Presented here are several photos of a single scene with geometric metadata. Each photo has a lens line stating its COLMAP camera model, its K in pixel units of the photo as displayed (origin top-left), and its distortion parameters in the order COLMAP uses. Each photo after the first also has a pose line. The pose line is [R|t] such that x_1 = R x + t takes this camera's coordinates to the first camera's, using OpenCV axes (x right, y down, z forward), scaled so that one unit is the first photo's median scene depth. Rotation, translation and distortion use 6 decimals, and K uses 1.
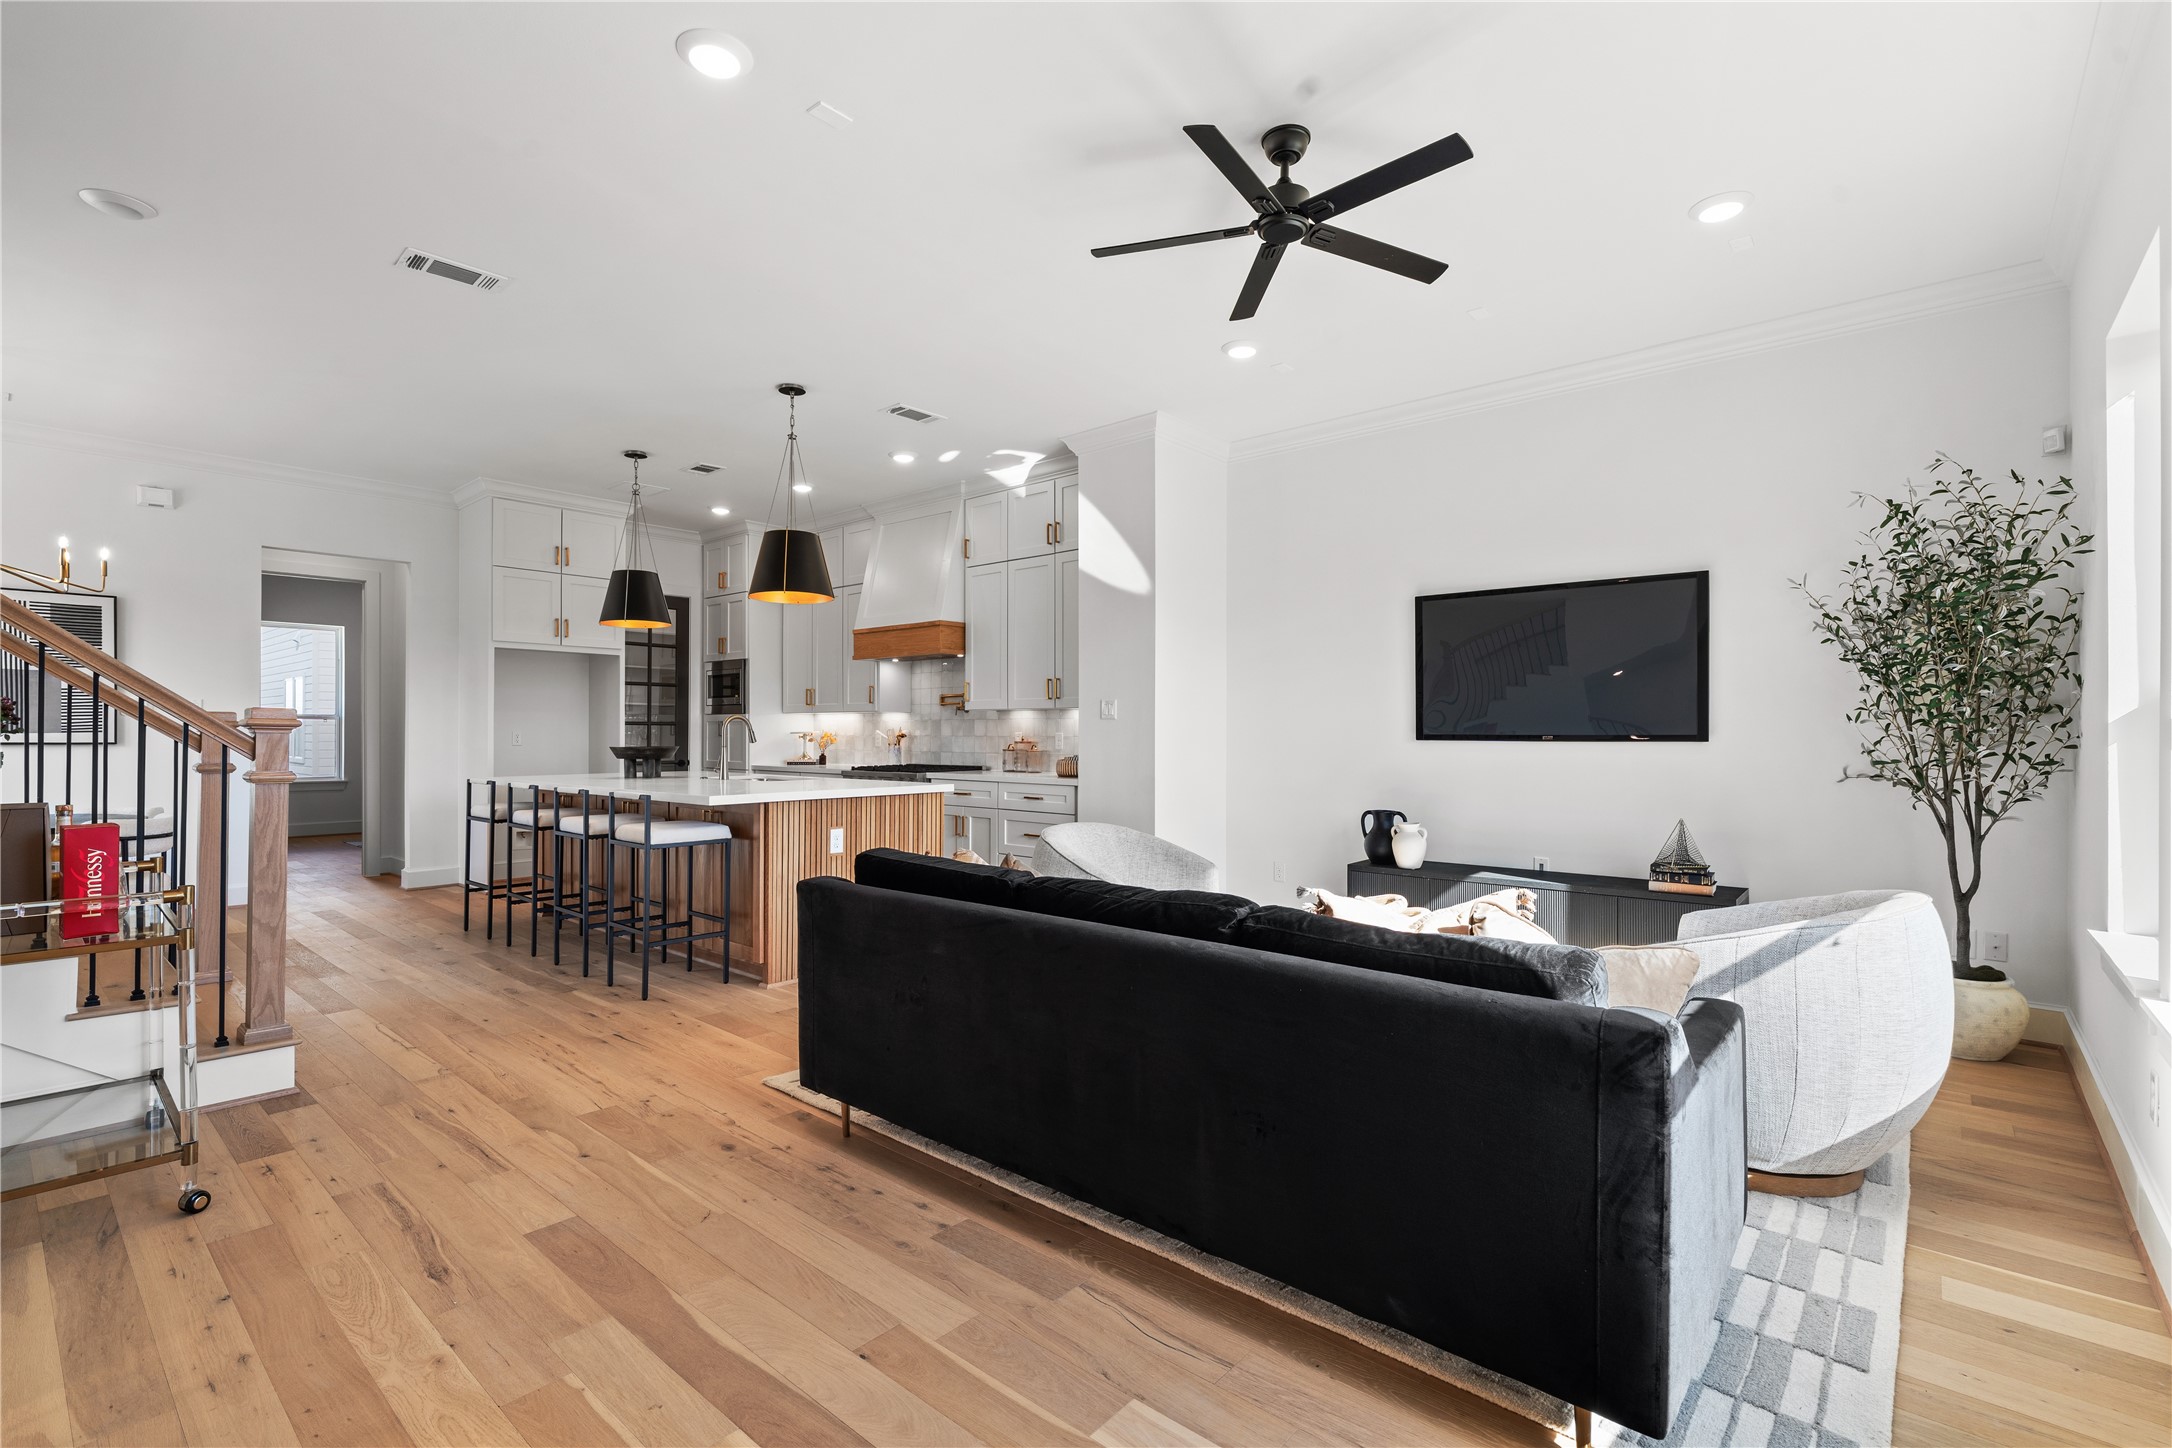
lens RADIAL K [[976.7, 0, 1079.0], [0, 976.7, 723.7], [0, 0, 1]] dist [-0.008610, 0.001801]
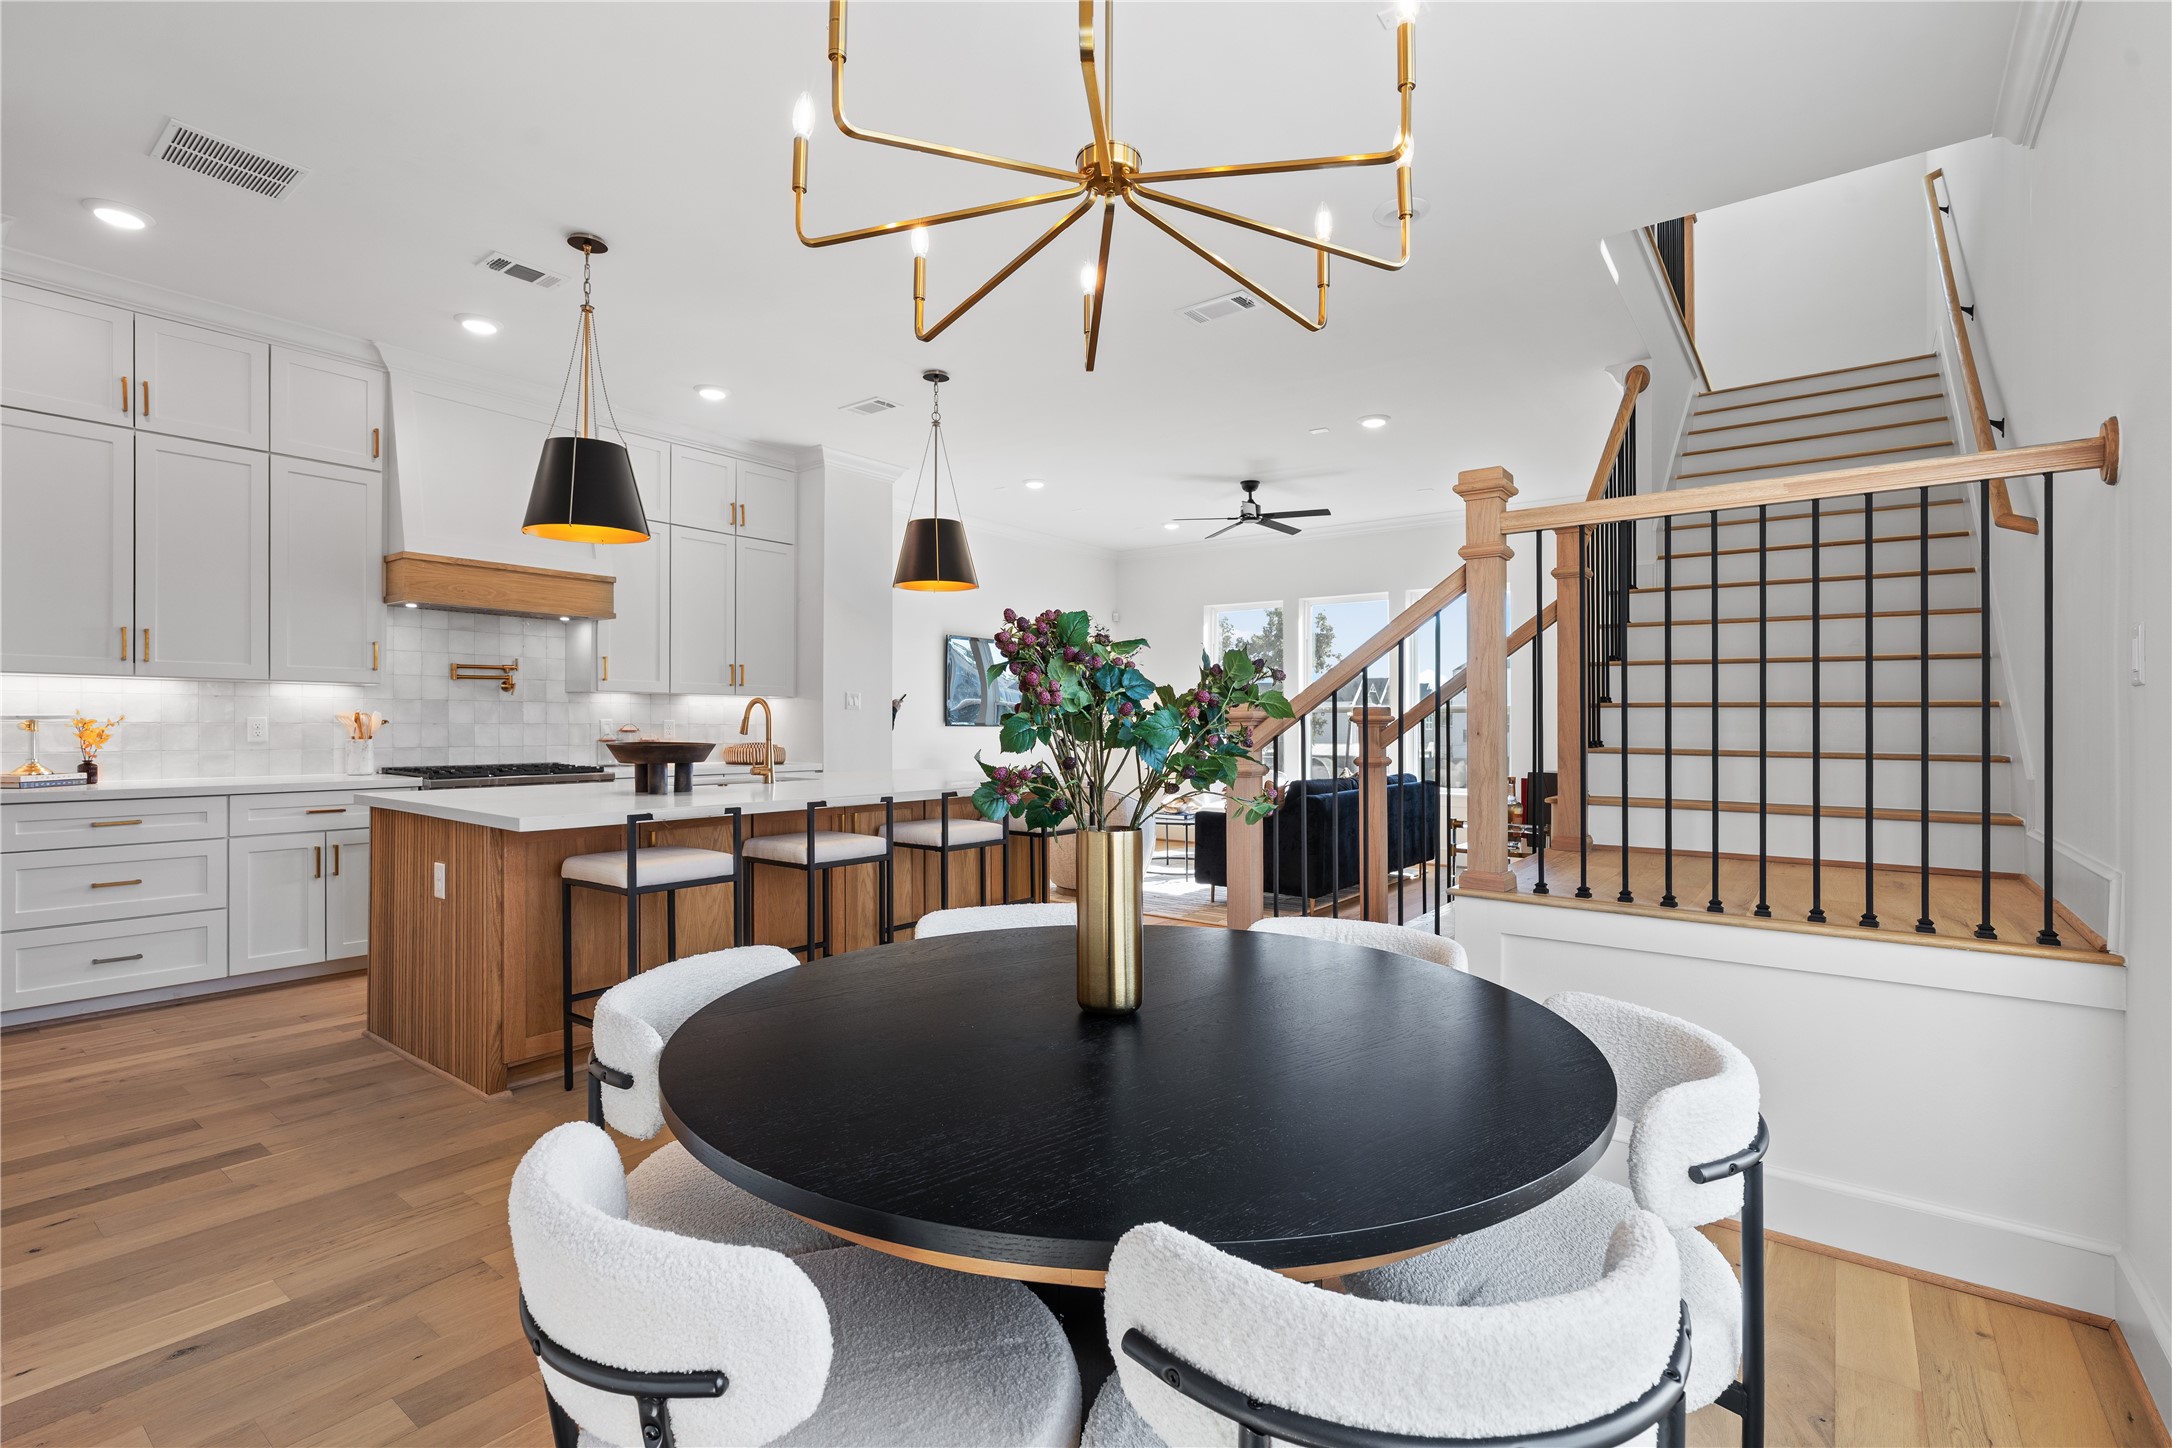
lens RADIAL K [[976.7, 0, 1102.9], [0, 976.7, 723.5], [0, 0, 1]] dist [-0.008610, 0.001801]
pose [[-0.066224, -0.000938, 0.997804, -1.101073], [-0.014764, 0.999891, -0.000040, 0.008003], [-0.997696, -0.014735, -0.066230, 0.750859]]
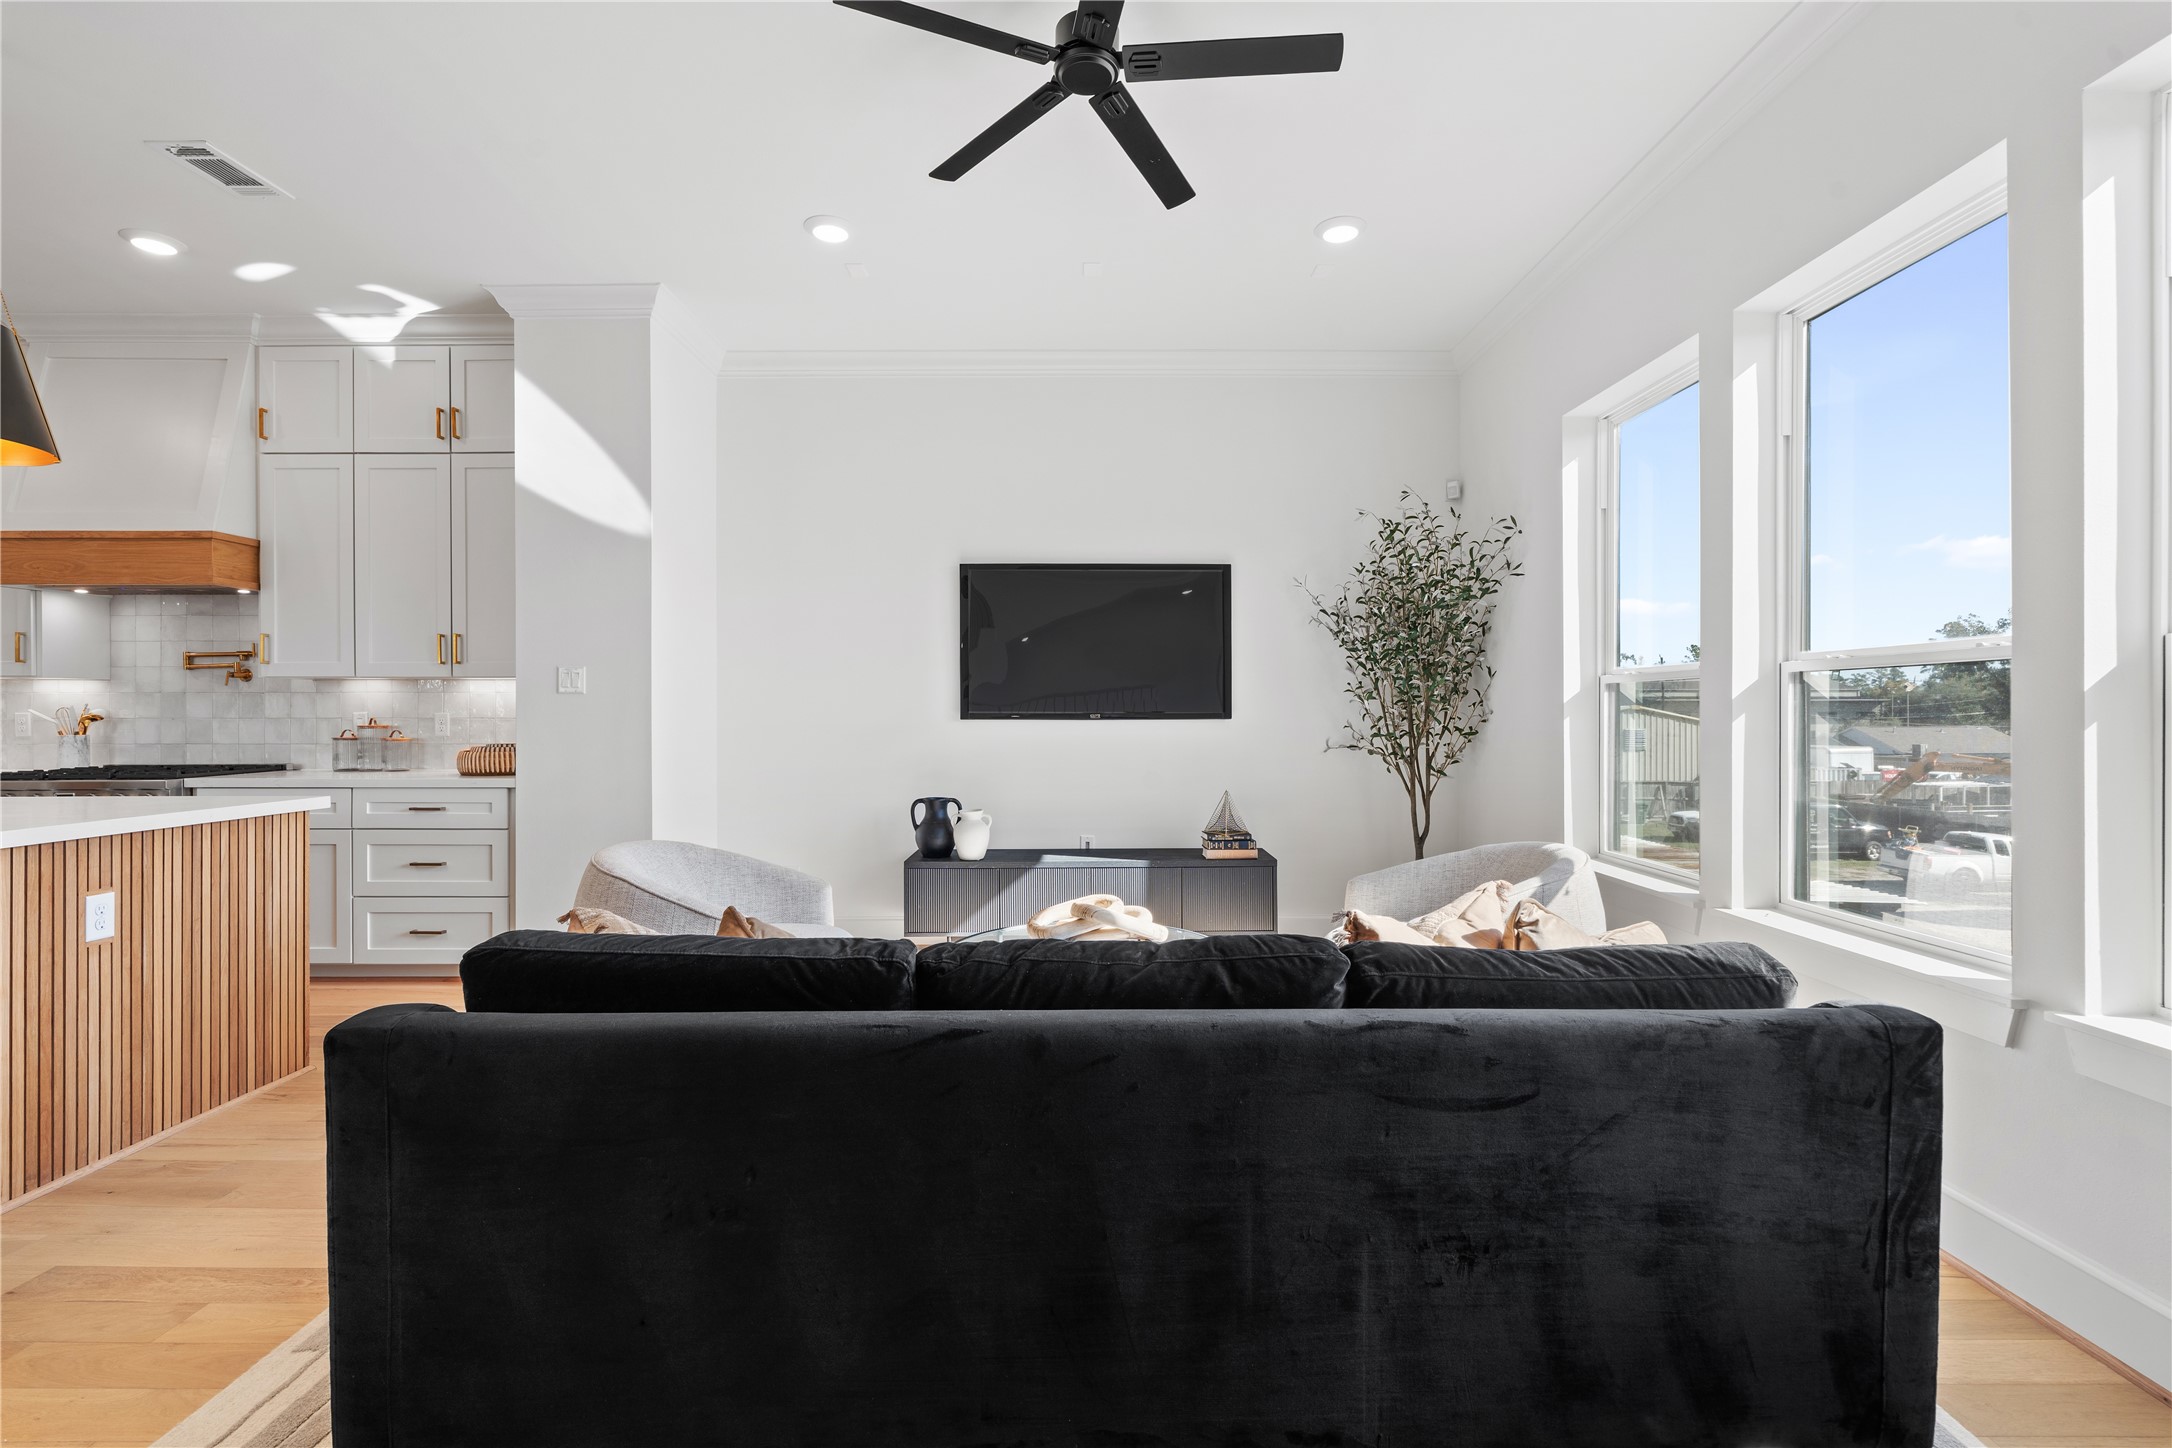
lens RADIAL K [[976.7, 0, 1090.4], [0, 976.7, 710.9], [0, 0, 1]] dist [-0.008610, 0.001801]
pose [[0.751093, -0.000573, 0.660196, -0.150001], [-0.004153, 0.999976, 0.005593, 0.002699], [-0.660183, -0.006943, 0.751073, 0.195389]]
